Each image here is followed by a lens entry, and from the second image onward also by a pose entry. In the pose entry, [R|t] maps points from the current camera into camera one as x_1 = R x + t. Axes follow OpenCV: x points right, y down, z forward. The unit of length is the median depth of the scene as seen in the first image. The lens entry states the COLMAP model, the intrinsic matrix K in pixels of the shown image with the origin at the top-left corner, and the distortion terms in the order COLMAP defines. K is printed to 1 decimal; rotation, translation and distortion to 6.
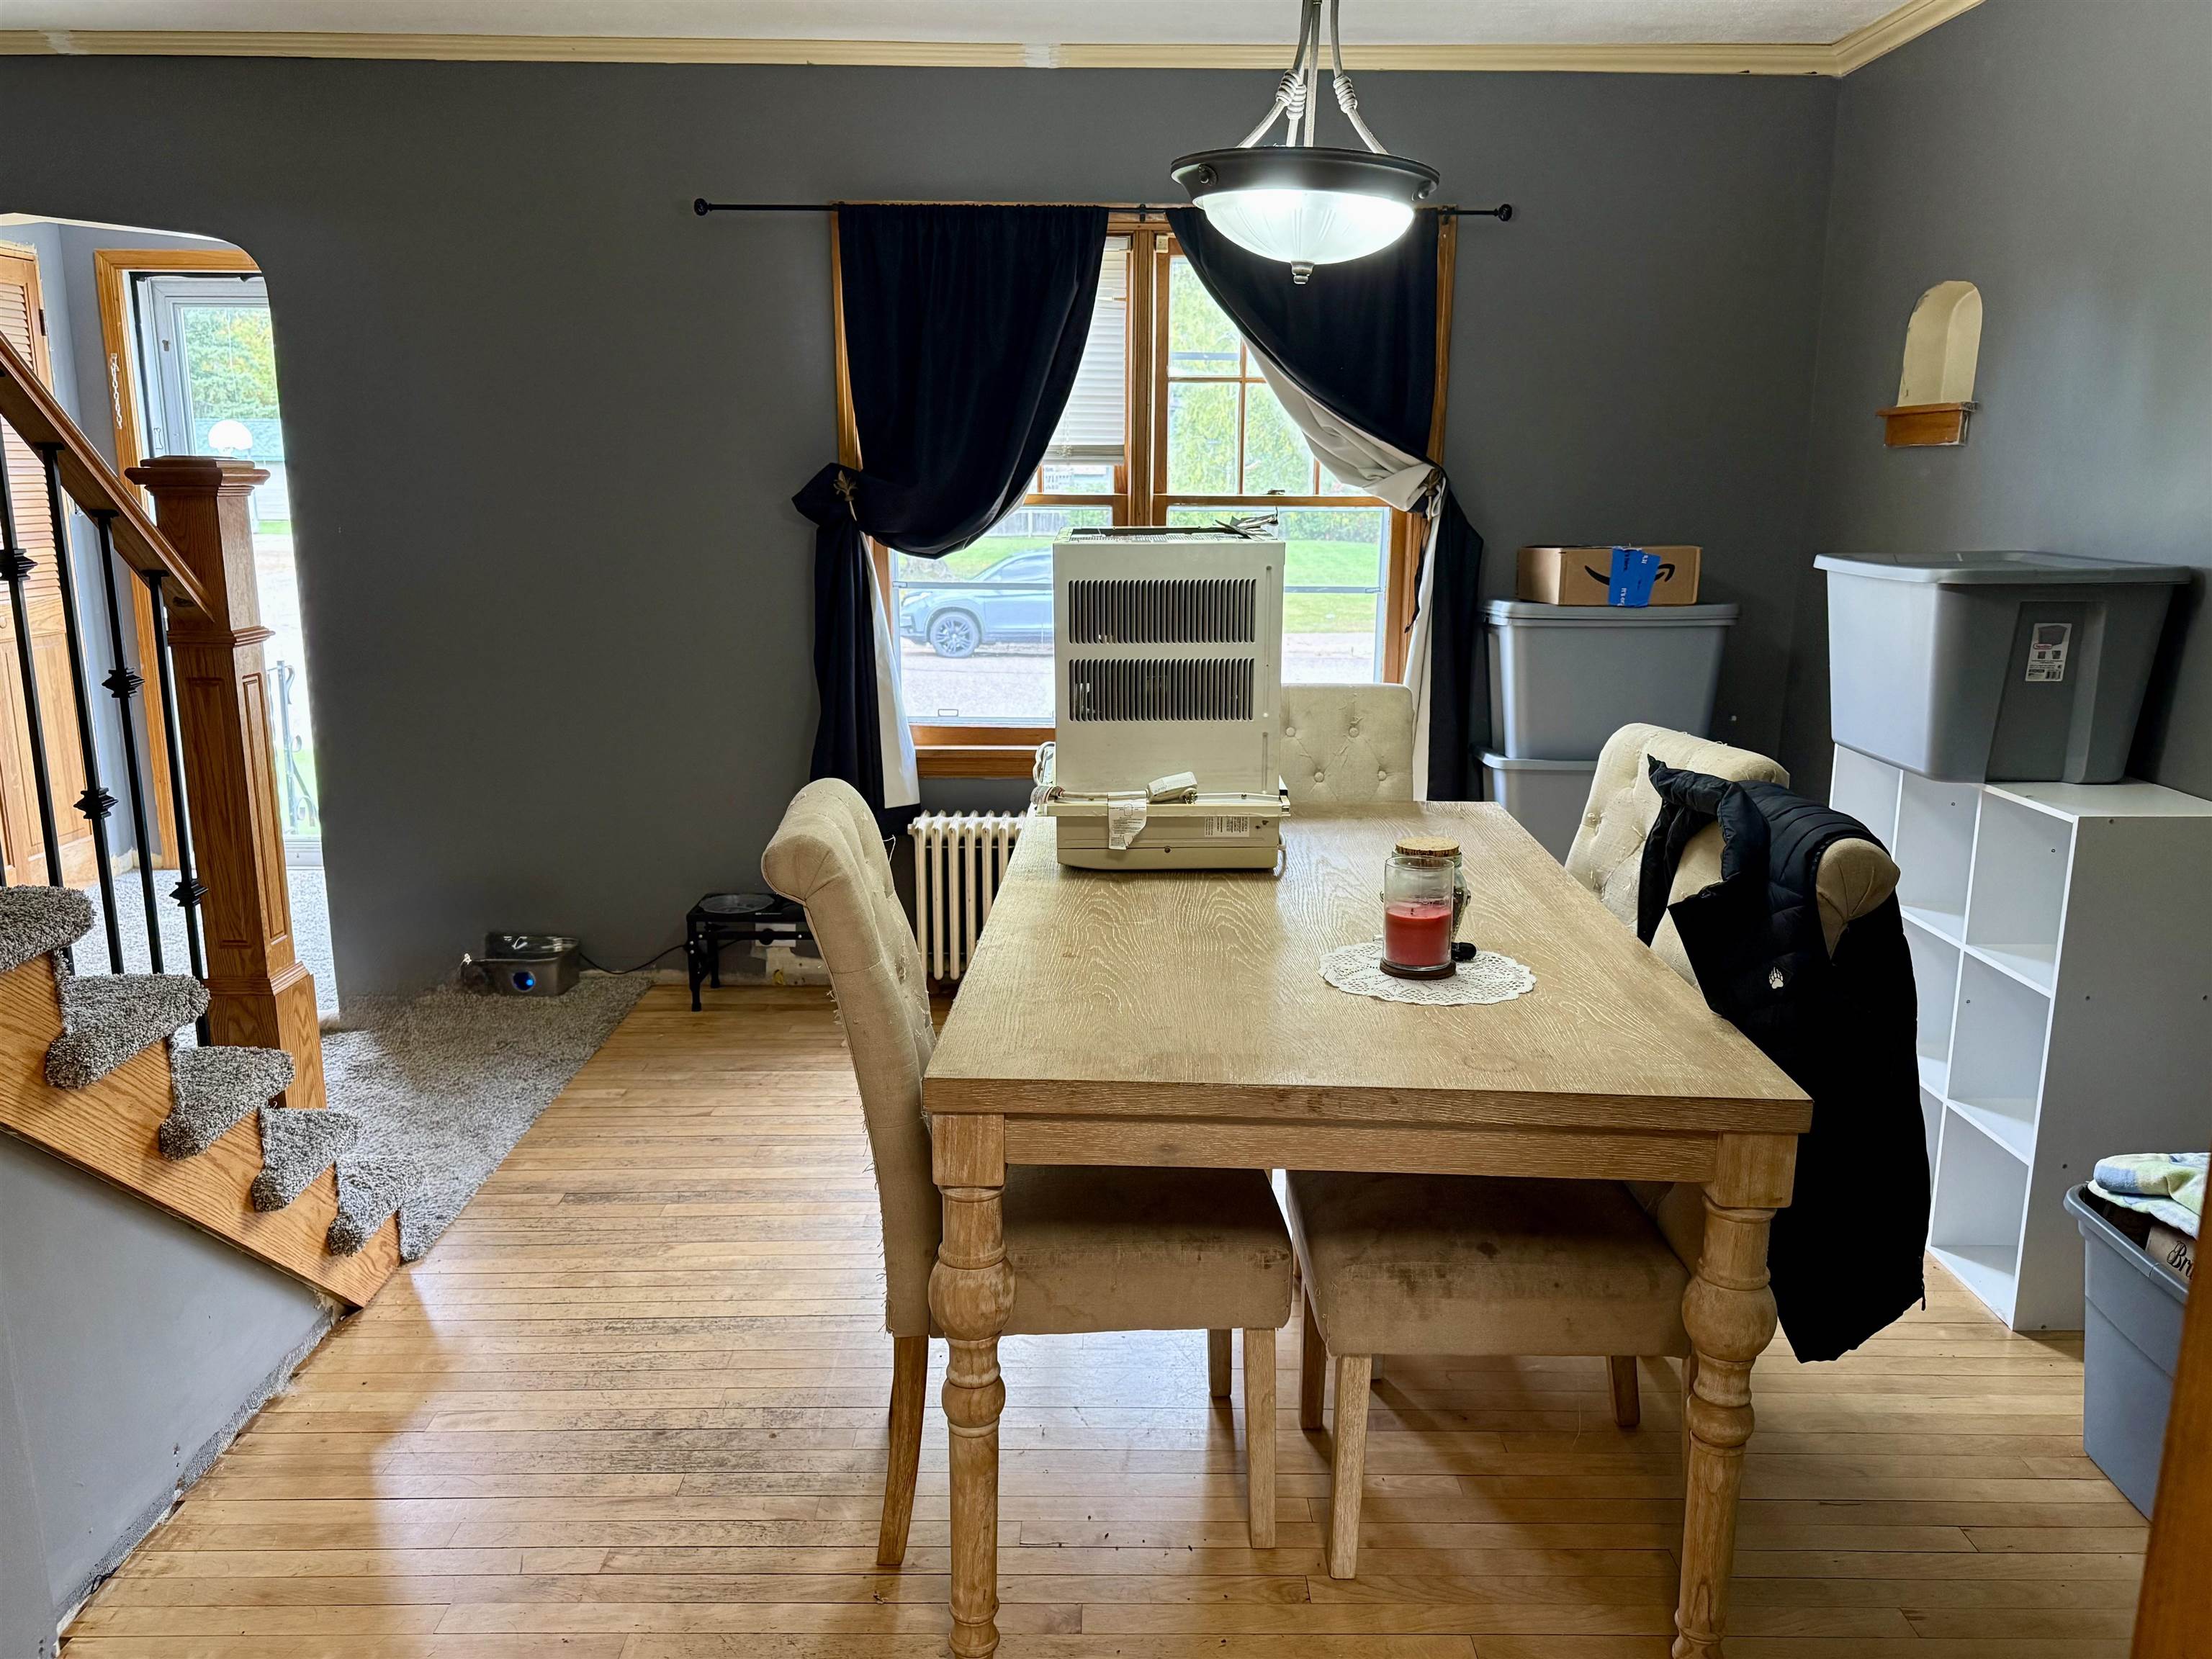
lens RADIAL K [[1664.1, 0, 1101.6], [0, 1664.1, 826.9], [0, 0, 1]] dist [0.011176, -0.014389]
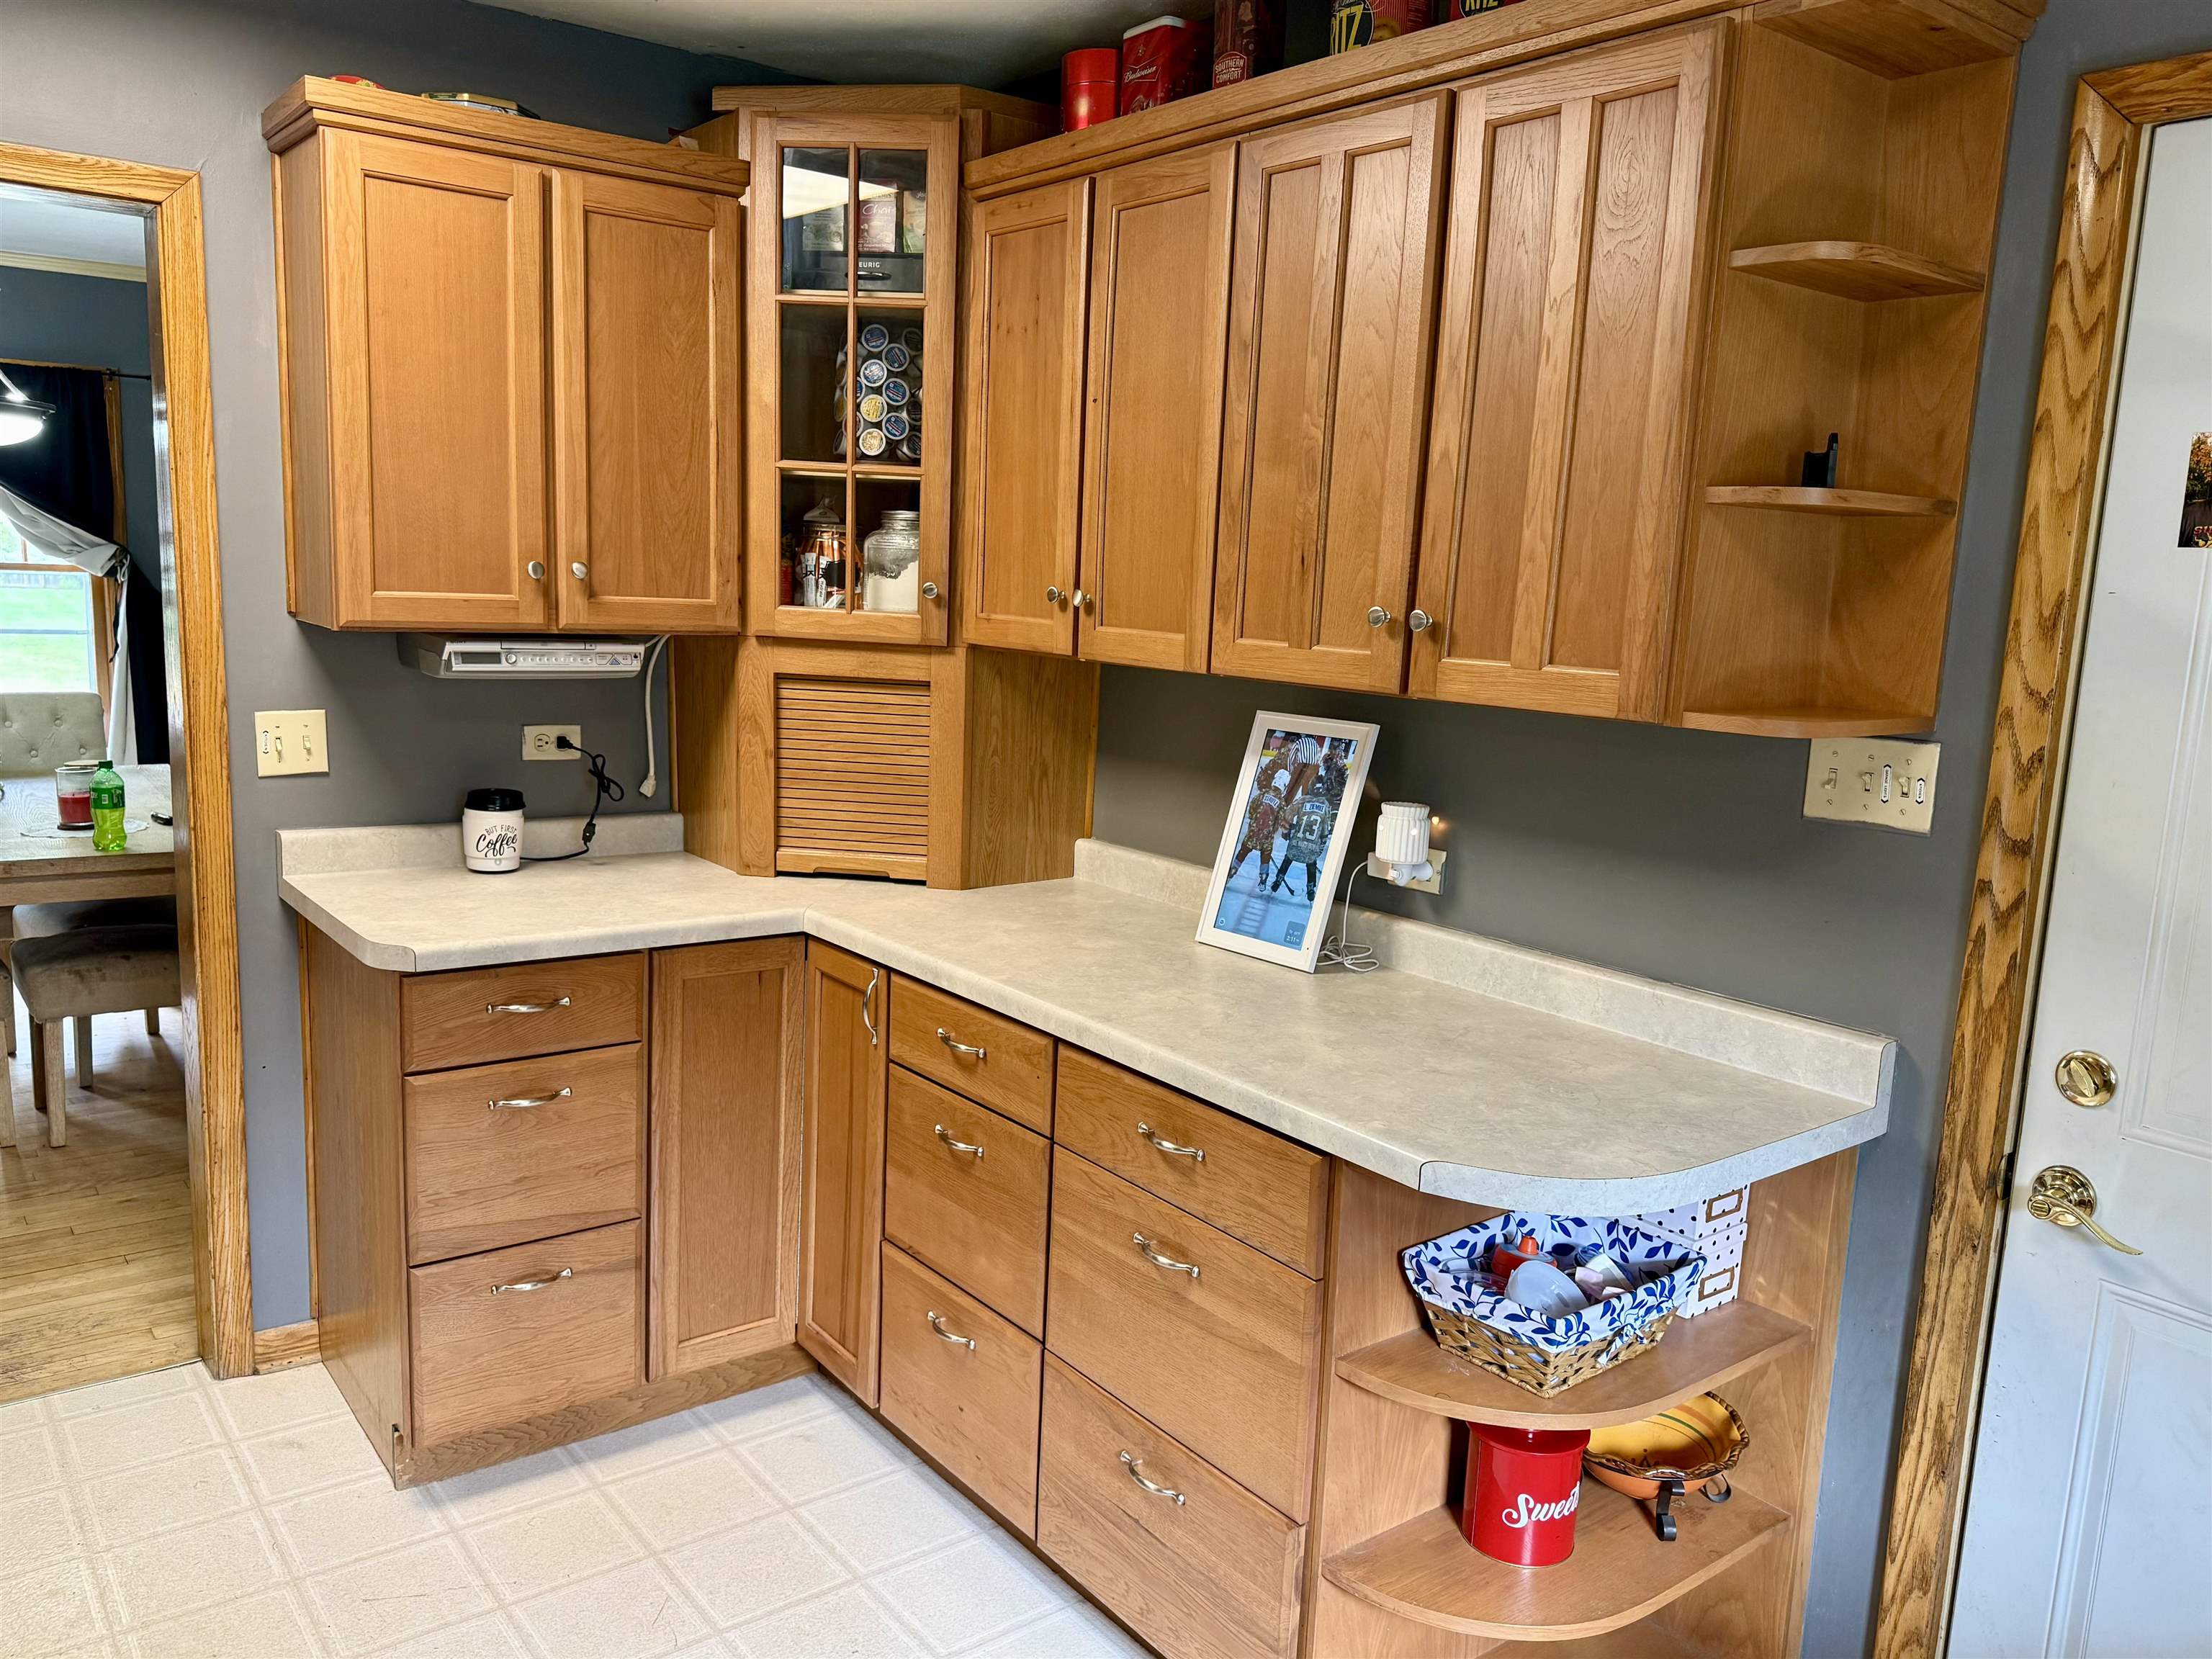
lens RADIAL K [[1664.1, 0, 1103.0], [0, 1664.1, 838.2], [0, 0, 1]] dist [0.011176, -0.014389]
pose [[0.788833, -0.068737, 0.610752, -0.051494], [0.085737, 0.996317, 0.001393, 0.205073], [-0.608598, 0.051265, 0.791821, -1.248964]]
